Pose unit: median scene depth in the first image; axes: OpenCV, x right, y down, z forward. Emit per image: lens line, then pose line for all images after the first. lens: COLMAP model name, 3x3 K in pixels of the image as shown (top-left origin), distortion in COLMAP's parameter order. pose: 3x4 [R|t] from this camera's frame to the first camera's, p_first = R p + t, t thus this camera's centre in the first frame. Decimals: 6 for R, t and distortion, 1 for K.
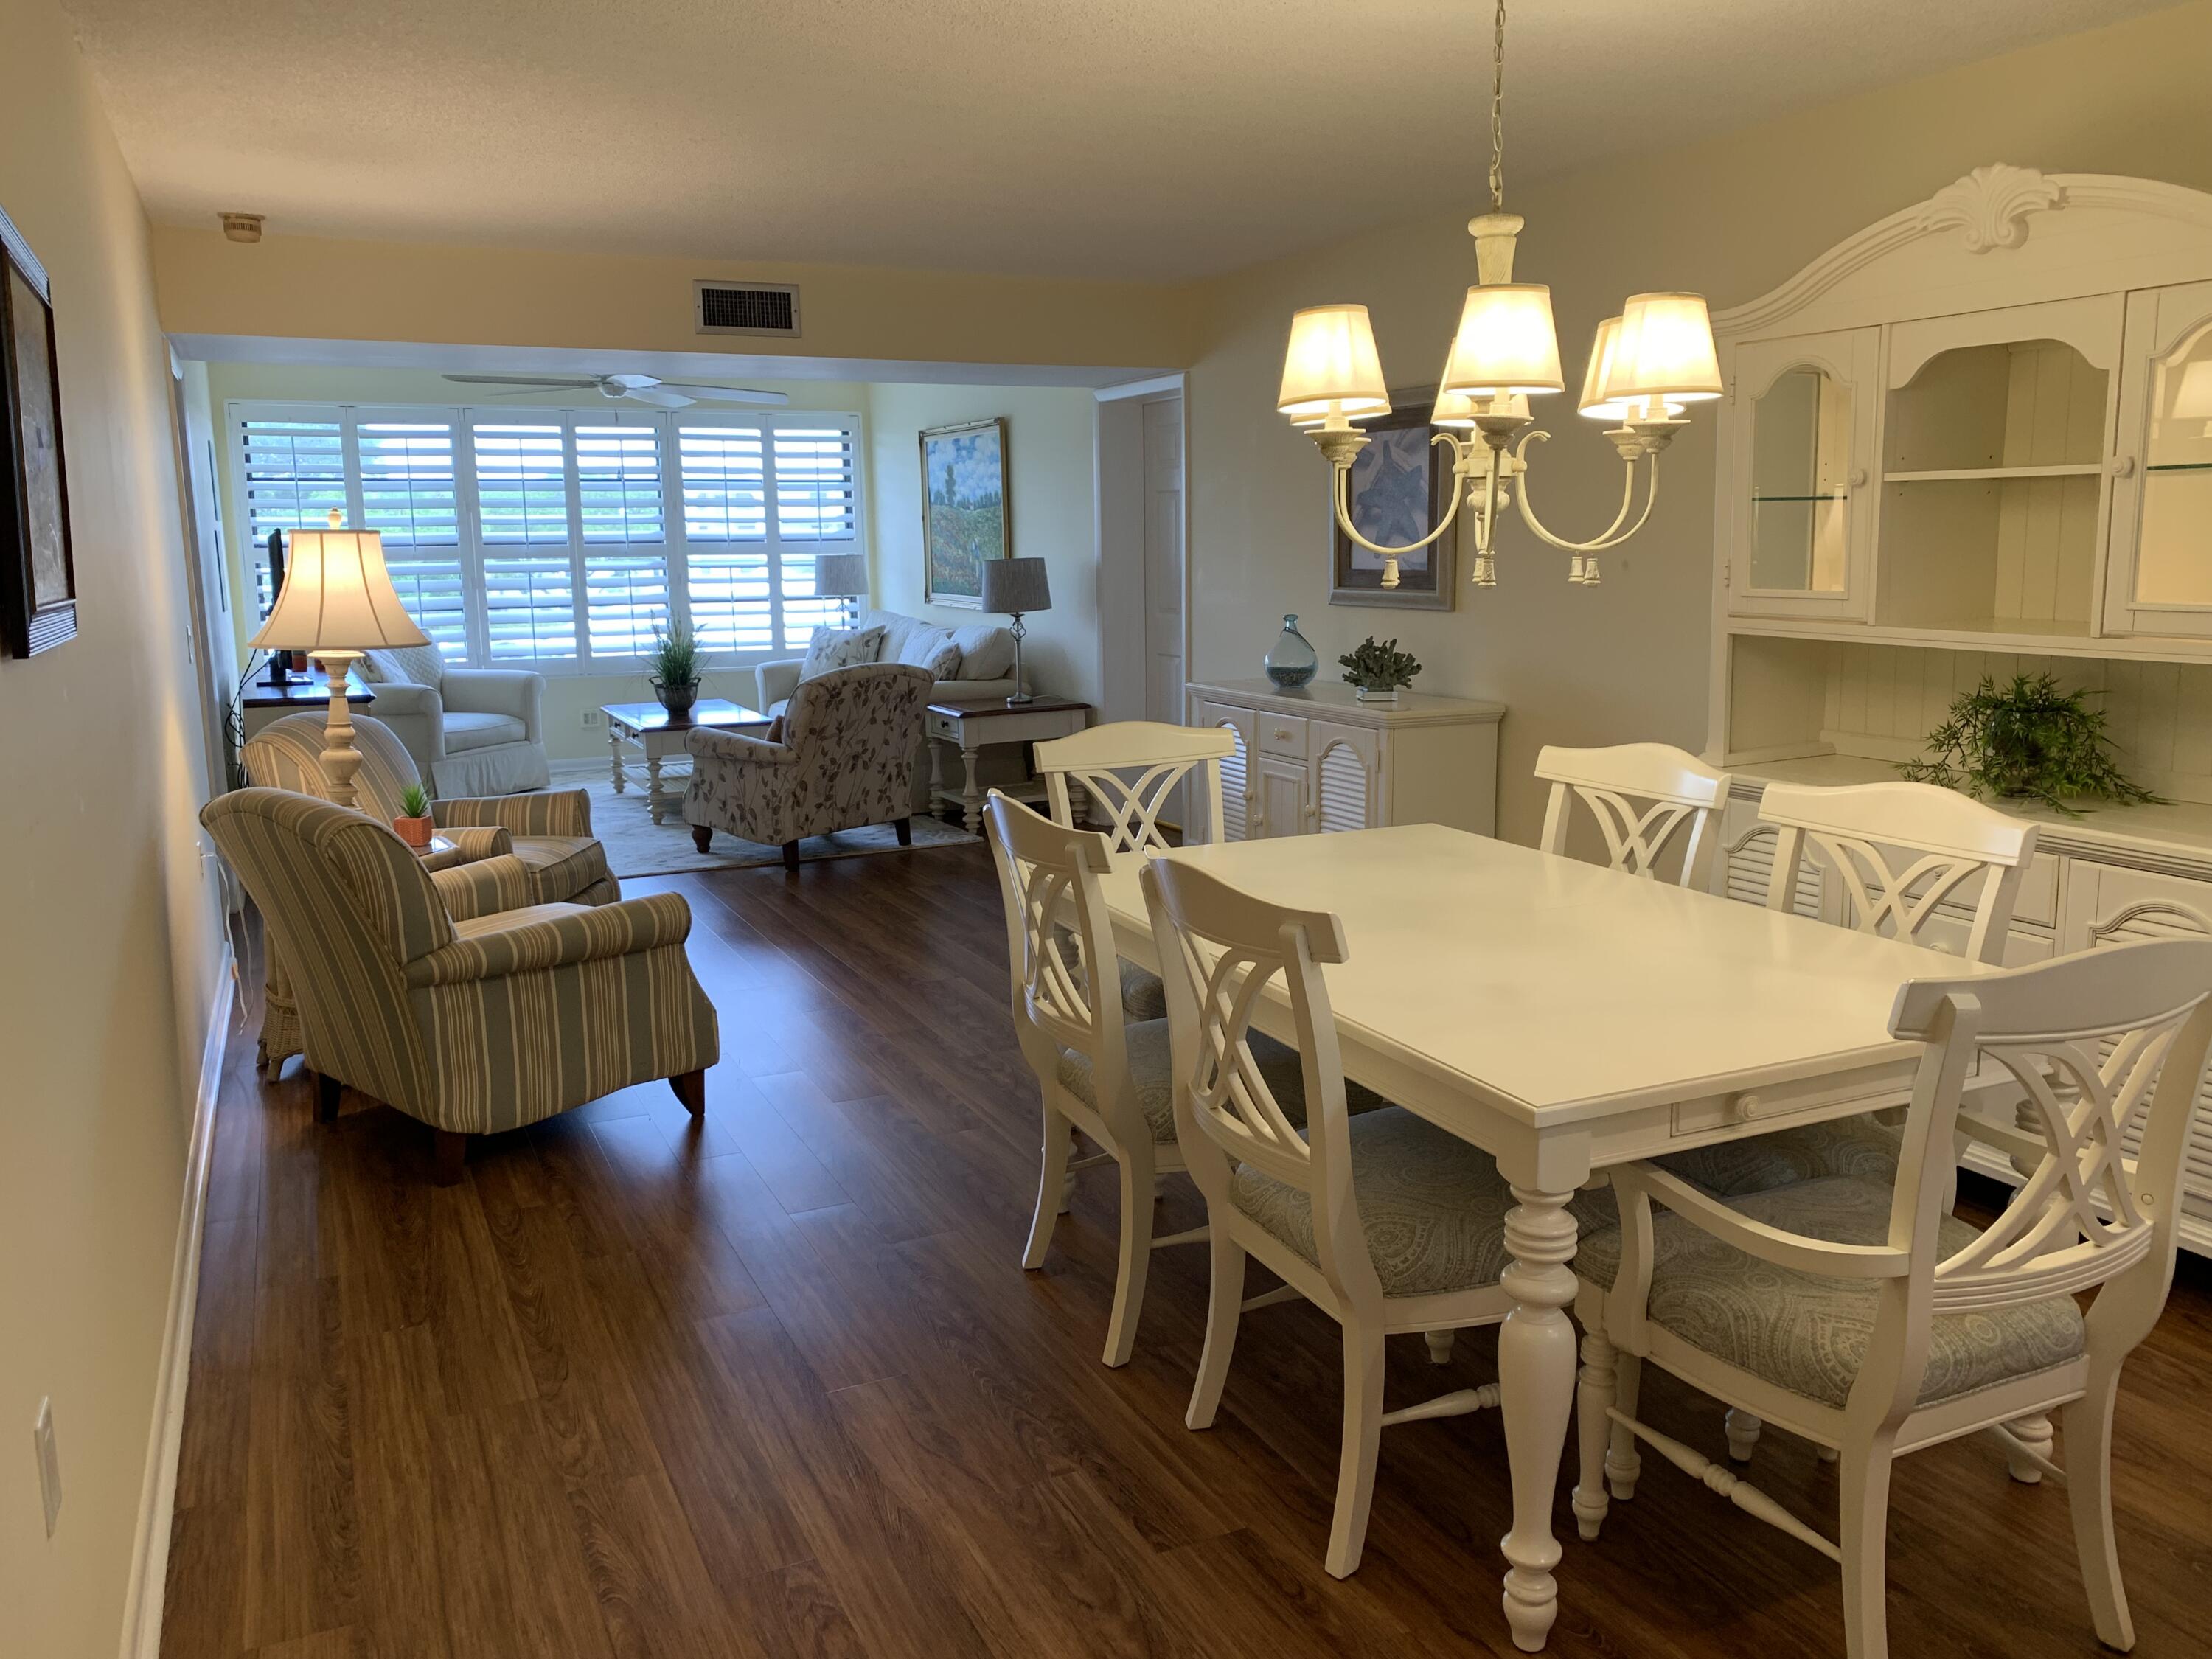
lens RADIAL K [[1701.4, 0, 1106.0], [0, 1701.4, 829.5], [0, 0, 1]] dist [0.051336, -0.041731]
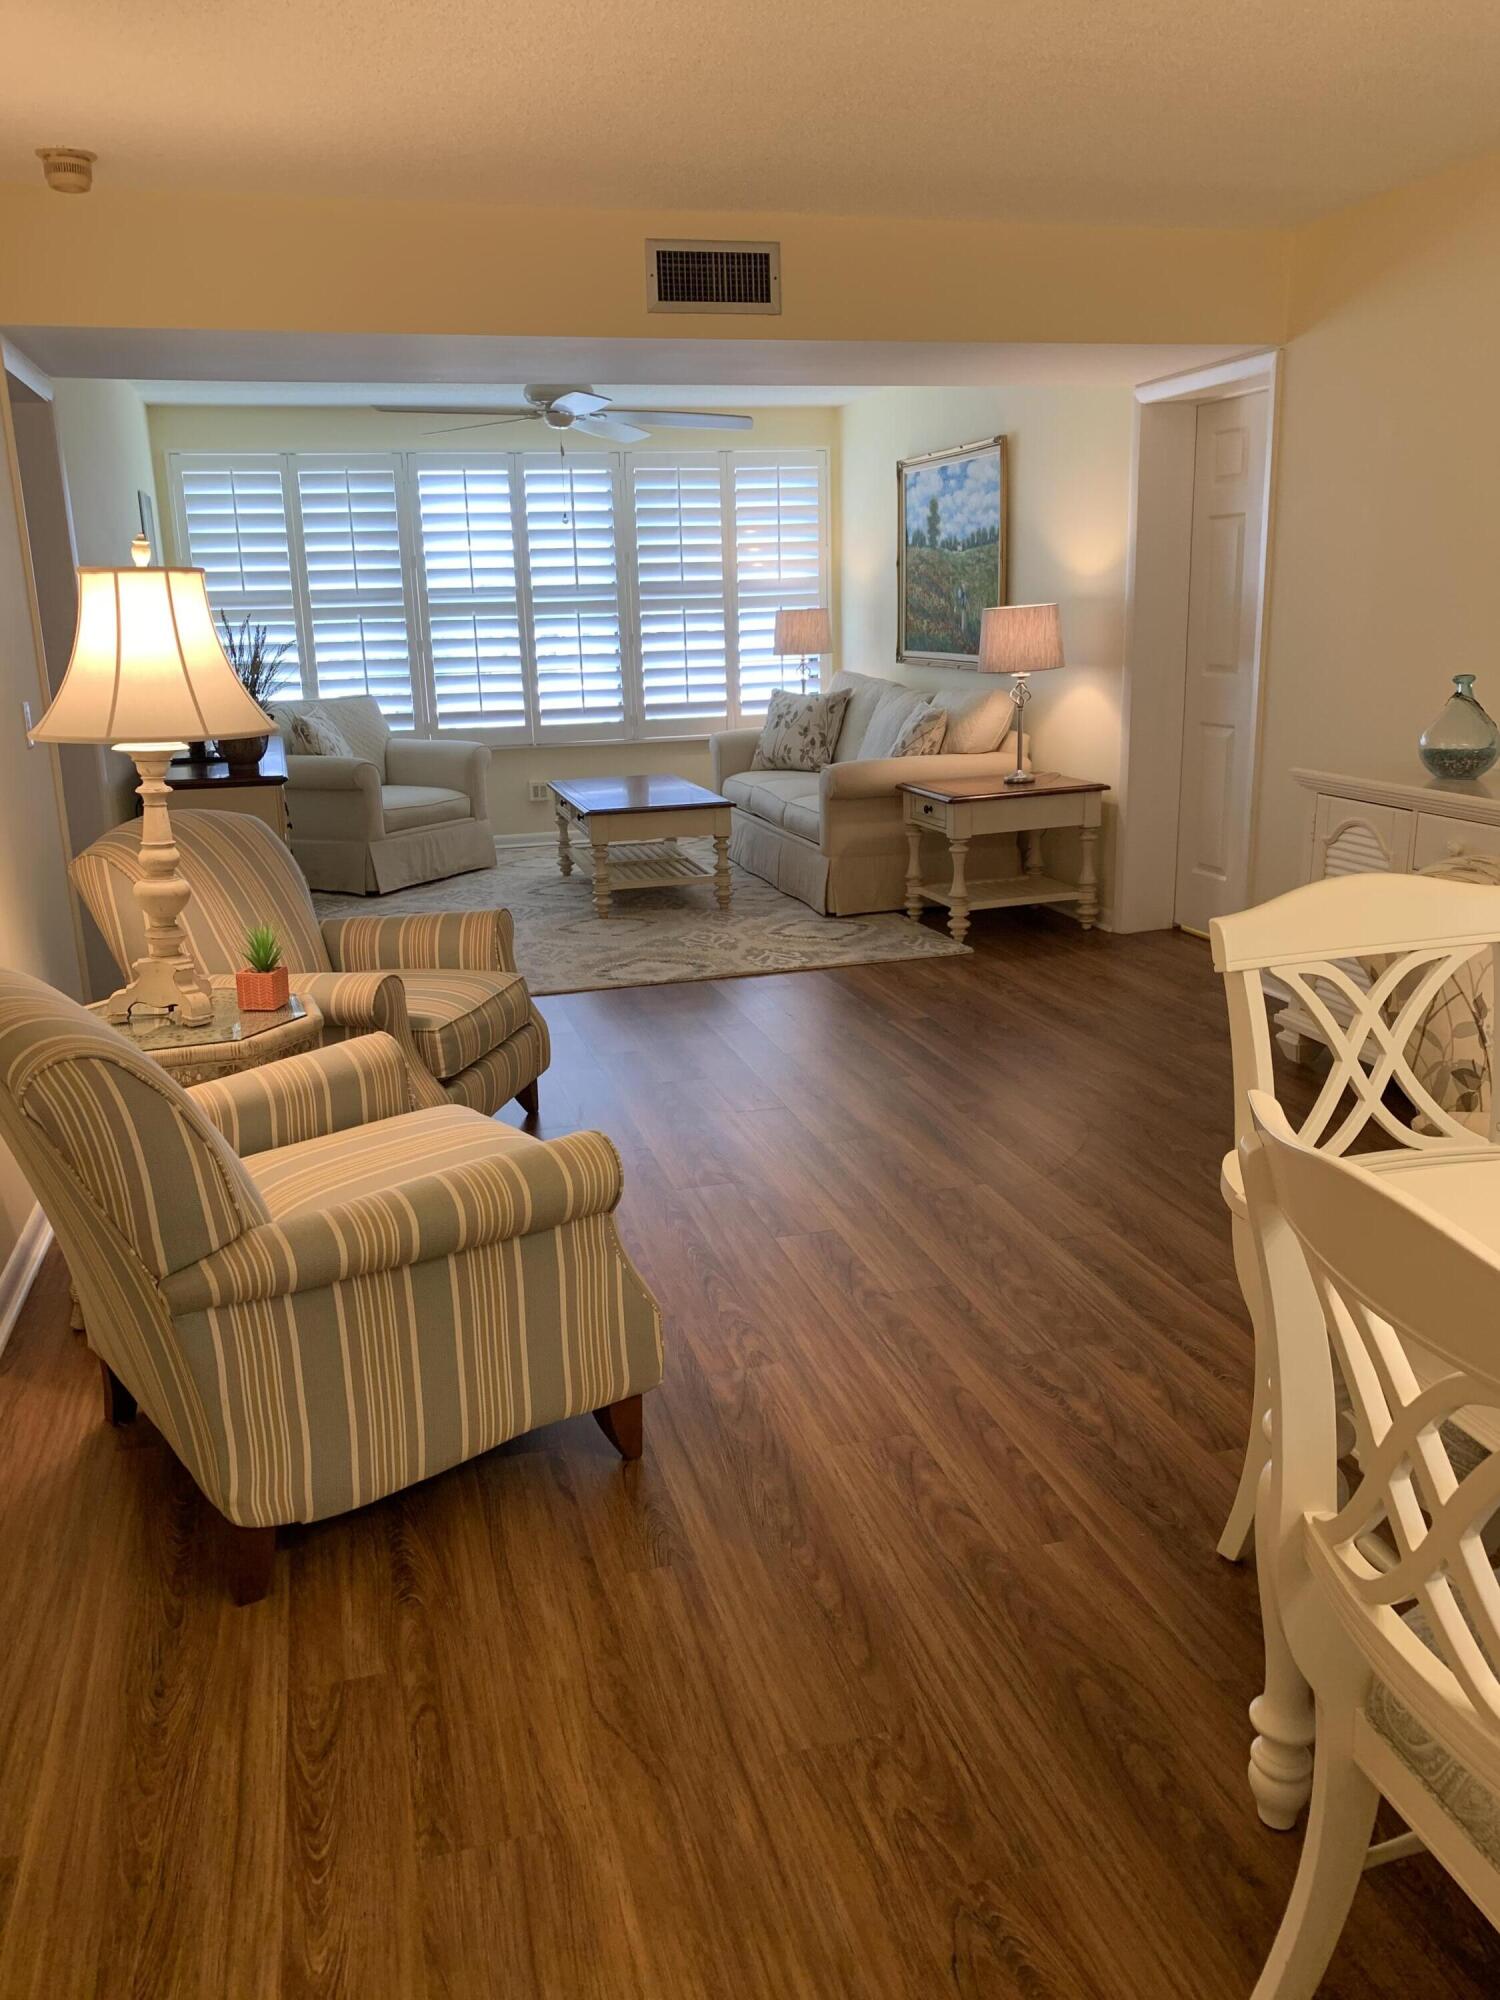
lens RADIAL K [[1554.1, 0, 726.2], [0, 1554.1, 1045.0], [0, 0, 1]] dist [0.124317, -0.246359]
pose [[0.982442, 0.037606, -0.182739, -0.081260], [-0.017631, 0.993805, 0.109729, -0.049513], [0.185733, -0.104581, 0.977019, 0.357785]]
